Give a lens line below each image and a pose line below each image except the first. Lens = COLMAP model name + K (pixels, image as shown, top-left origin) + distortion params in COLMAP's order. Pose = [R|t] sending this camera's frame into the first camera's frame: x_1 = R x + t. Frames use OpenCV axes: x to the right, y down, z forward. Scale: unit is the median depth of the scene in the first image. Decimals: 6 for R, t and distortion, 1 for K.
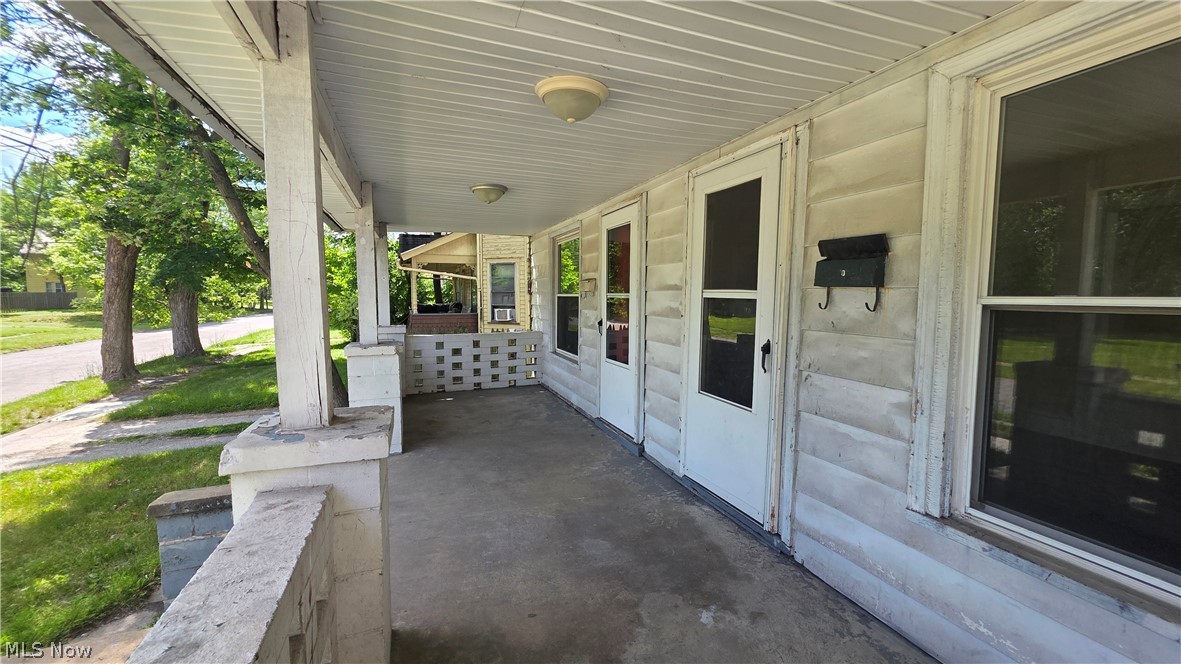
lens RADIAL K [[470.7, 0, 588.5], [0, 470.7, 330.1], [0, 0, 1]] dist [-0.001751, 0.000497]
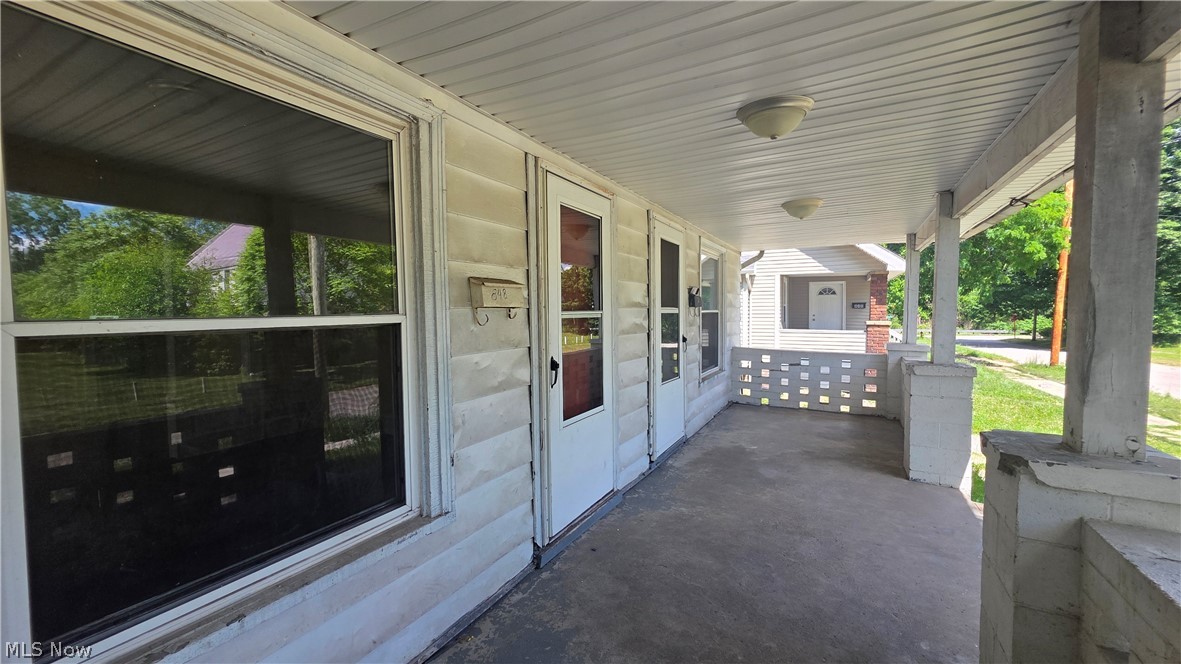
lens RADIAL K [[470.7, 0, 589.7], [0, 470.7, 335.9], [0, 0, 1]] dist [-0.001751, 0.000497]
pose [[-0.653893, -0.032909, 0.755871, -0.592851], [0.073564, 0.991554, 0.106810, -0.150756], [-0.753002, 0.125447, -0.645950, 1.873942]]
